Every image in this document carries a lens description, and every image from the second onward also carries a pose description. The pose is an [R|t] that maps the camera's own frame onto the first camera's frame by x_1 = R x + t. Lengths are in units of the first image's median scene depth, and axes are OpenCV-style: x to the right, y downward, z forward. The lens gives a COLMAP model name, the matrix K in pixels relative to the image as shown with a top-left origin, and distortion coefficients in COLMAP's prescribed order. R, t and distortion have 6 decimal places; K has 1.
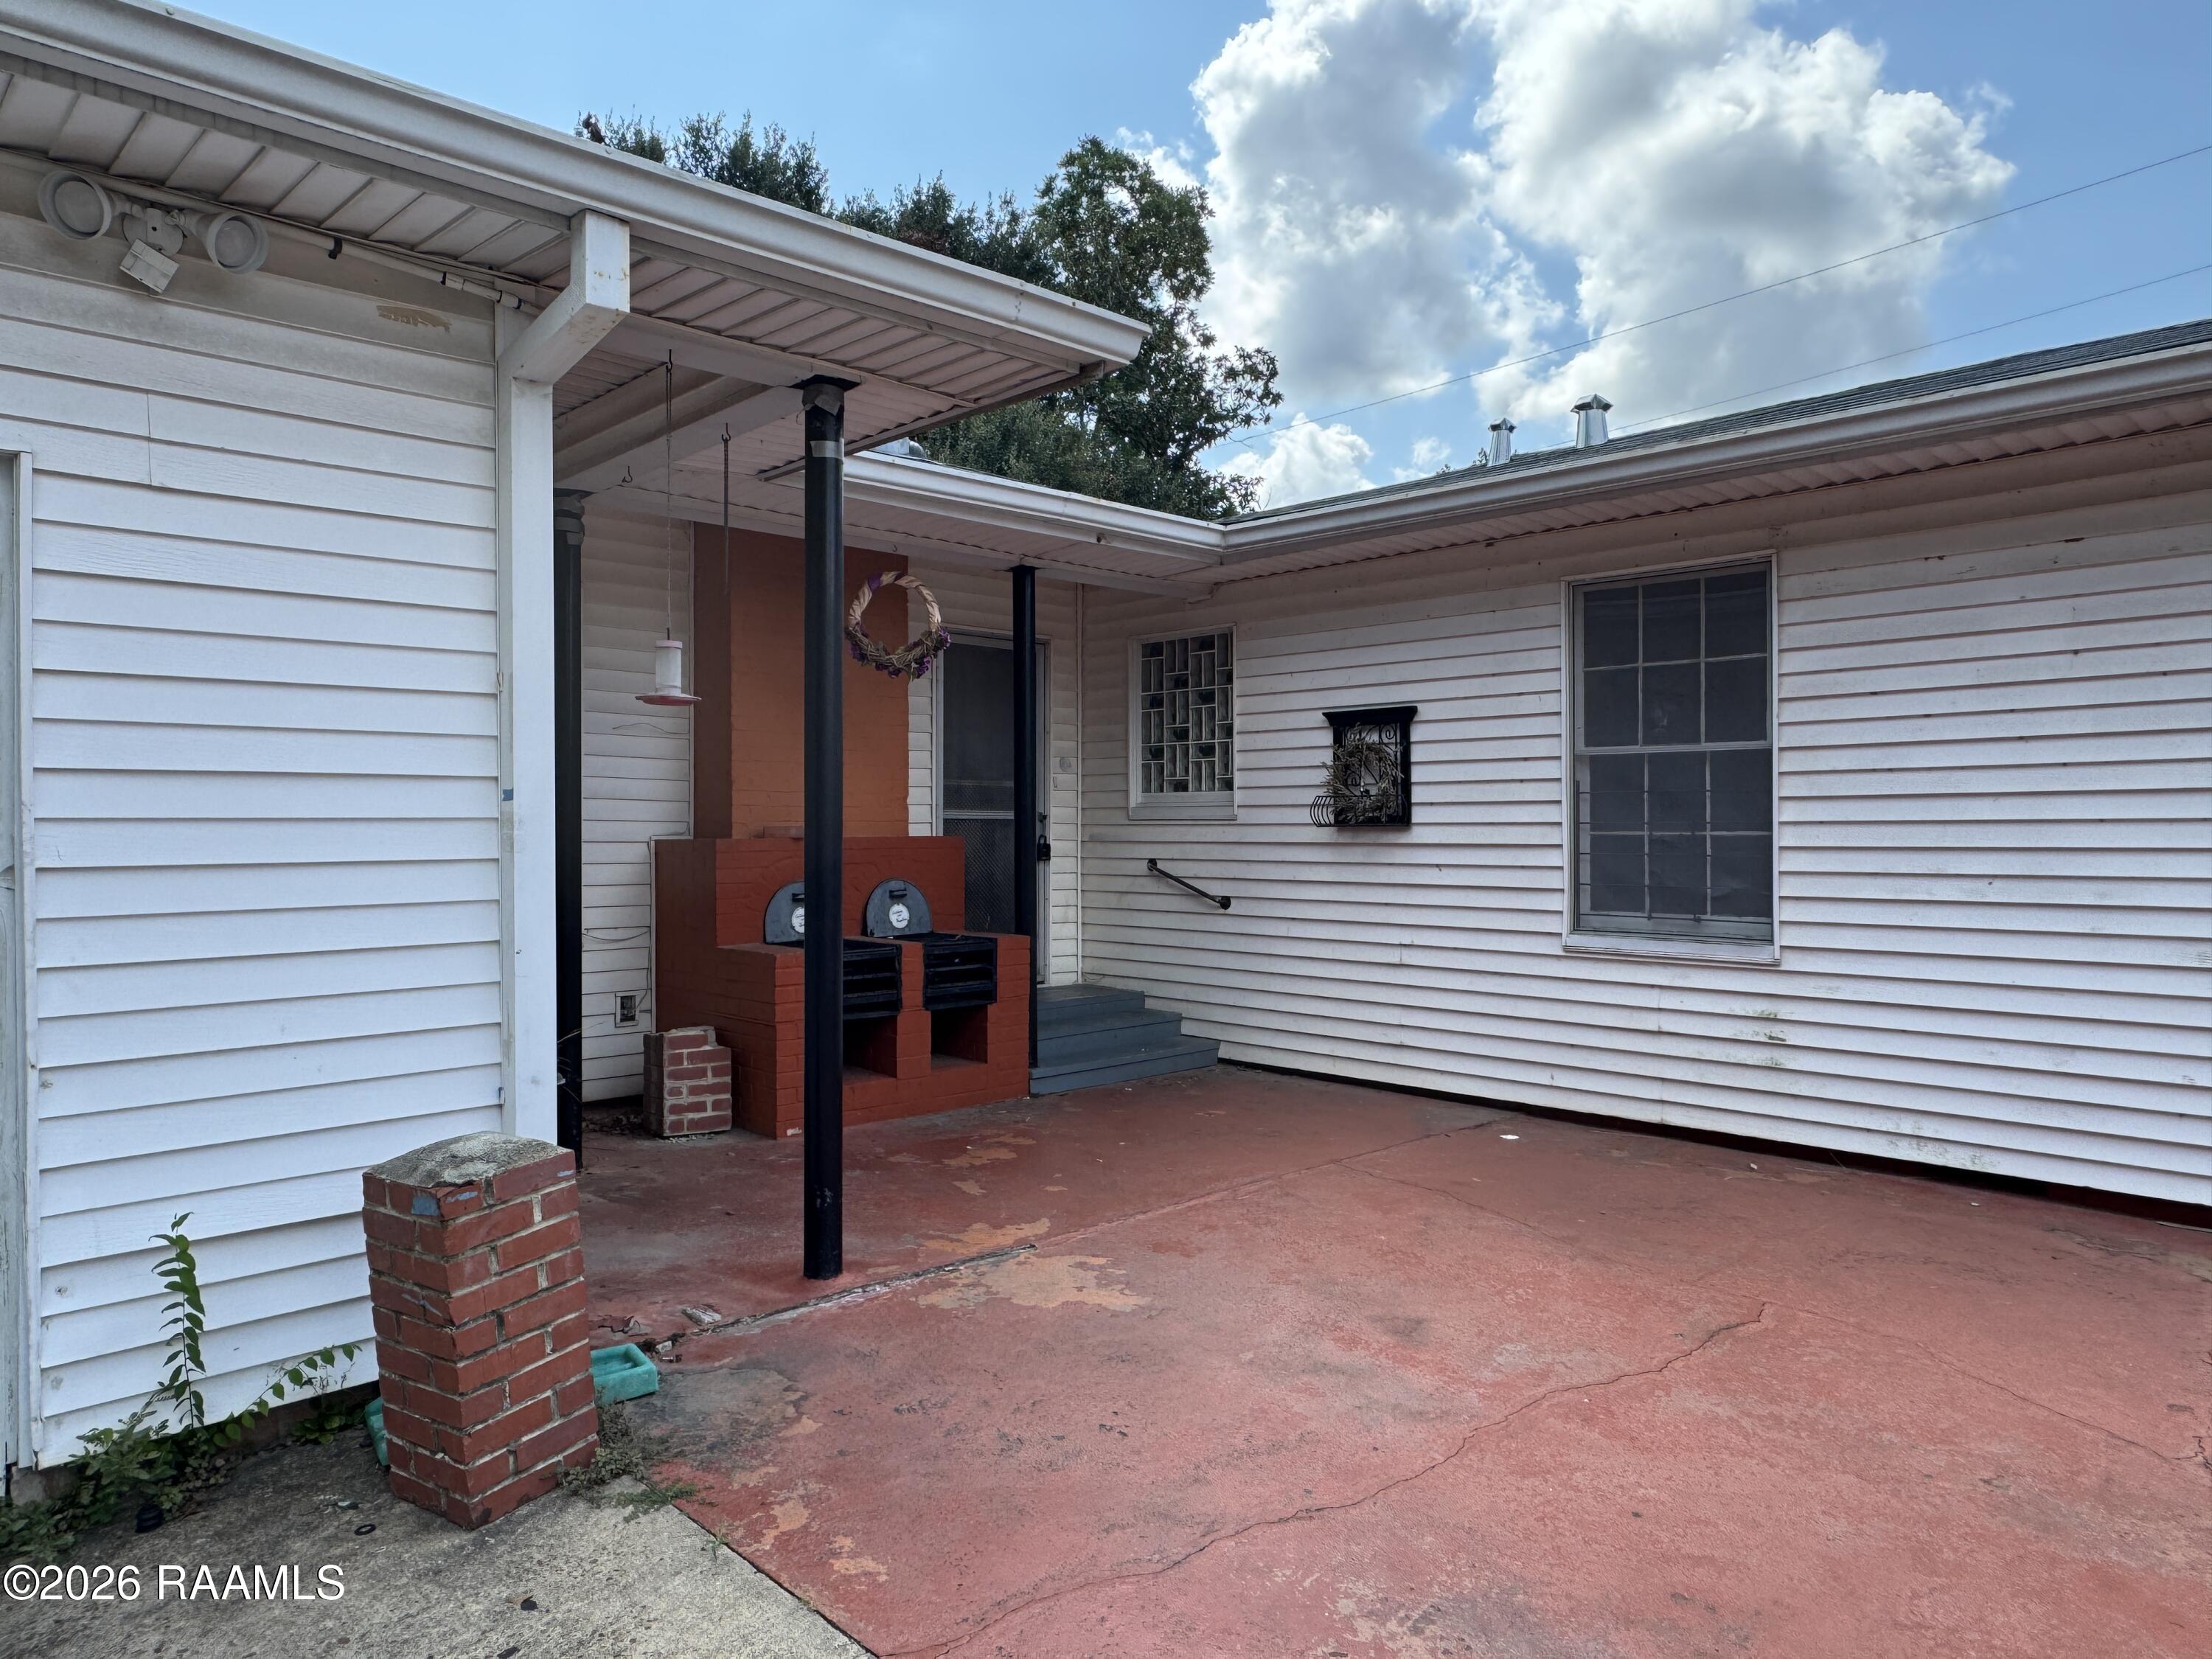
lens RADIAL K [[1467.3, 0, 1105.8], [0, 1467.3, 825.1], [0, 0, 1]] dist [-0.002022, 0.003929]
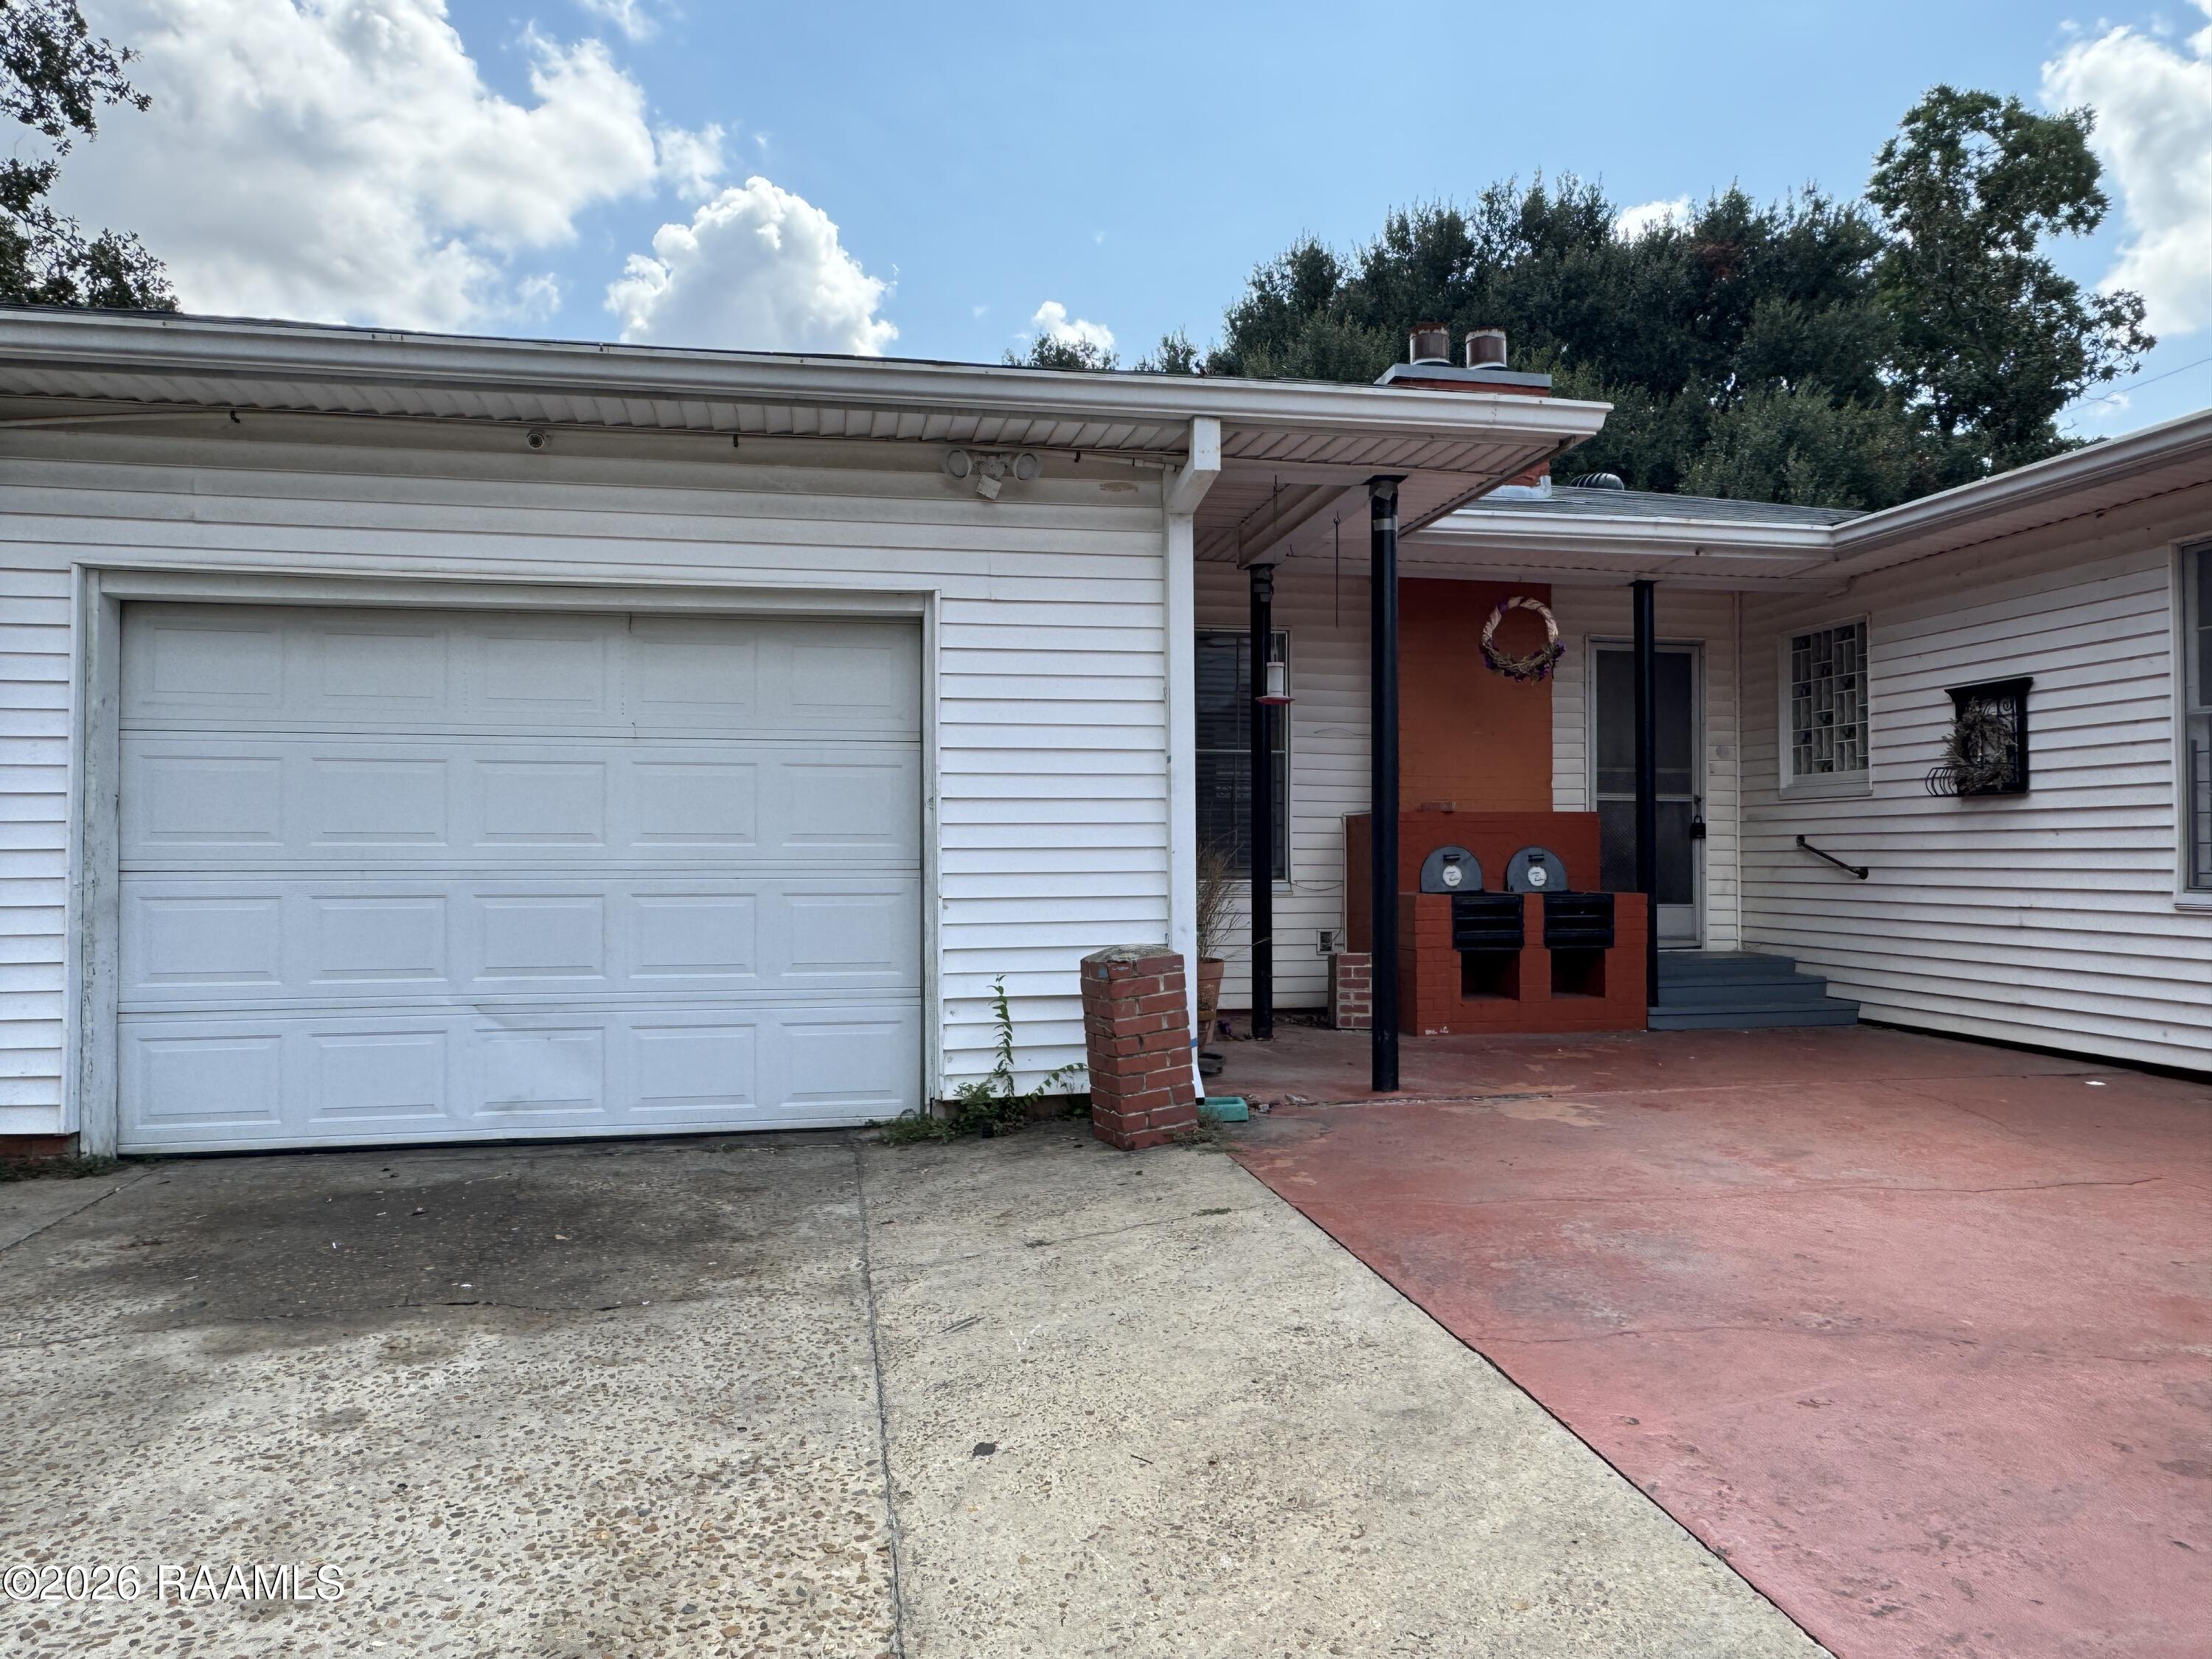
lens RADIAL K [[1481.9, 0, 1106.0], [0, 1481.9, 829.5], [0, 0, 1]] dist [-0.001944, 0.001041]
pose [[0.842515, -0.010098, -0.538578, 0.221586], [0.000733, 0.999845, -0.017600, 0.044380], [0.538672, 0.014434, 0.842392, -0.234196]]
